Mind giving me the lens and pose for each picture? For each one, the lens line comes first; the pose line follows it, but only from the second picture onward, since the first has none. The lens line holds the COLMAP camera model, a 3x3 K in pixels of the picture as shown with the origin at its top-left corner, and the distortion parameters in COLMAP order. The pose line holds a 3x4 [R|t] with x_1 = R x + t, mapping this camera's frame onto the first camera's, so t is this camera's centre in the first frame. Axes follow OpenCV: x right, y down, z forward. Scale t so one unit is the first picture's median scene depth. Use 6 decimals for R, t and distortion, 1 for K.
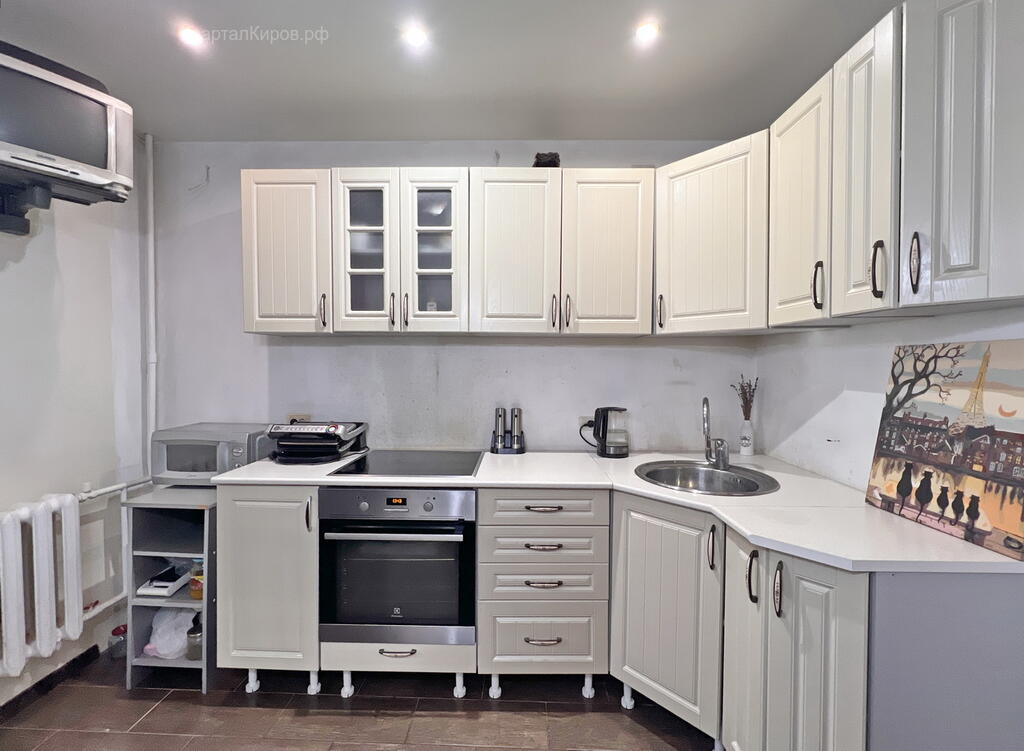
lens RADIAL K [[437.8, 0, 514.2], [0, 437.8, 374.4], [0, 0, 1]] dist [0.002081, -0.000008]
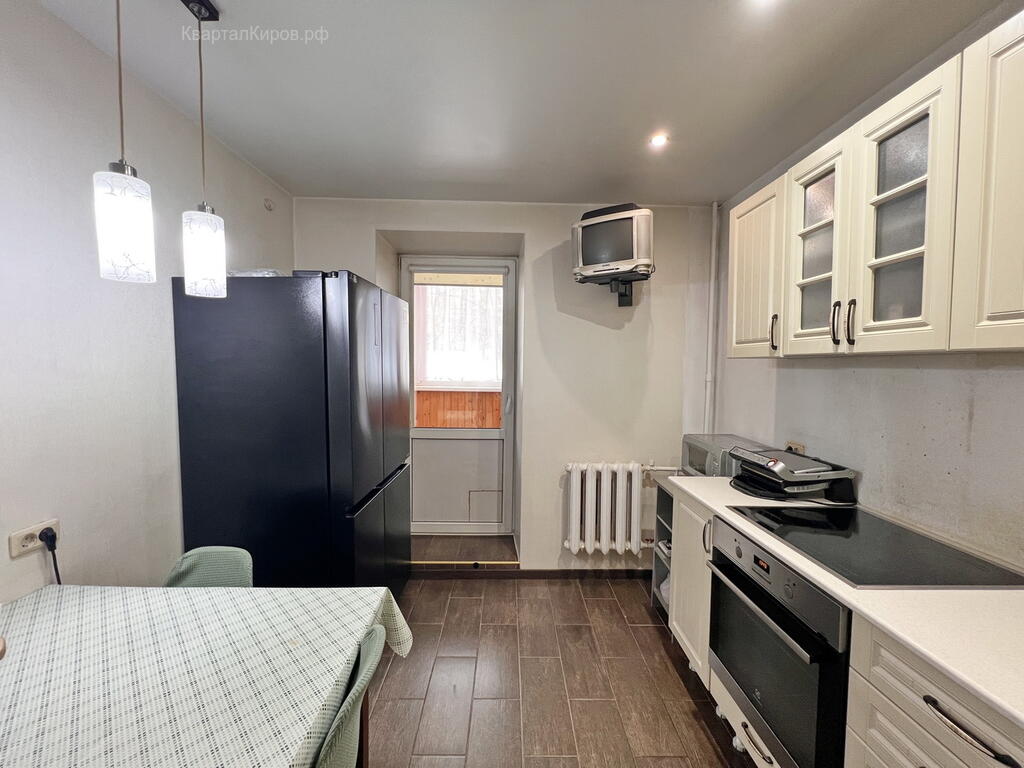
lens RADIAL K [[410.4, 0, 505.0], [0, 410.4, 383.5], [0, 0, 1]] dist [-0.001754, 0.000045]
pose [[0.024024, 0.040306, -0.998899, 0.412603], [-0.027162, 0.998844, 0.039650, -0.059247], [0.999342, 0.026179, 0.025091, 0.419625]]
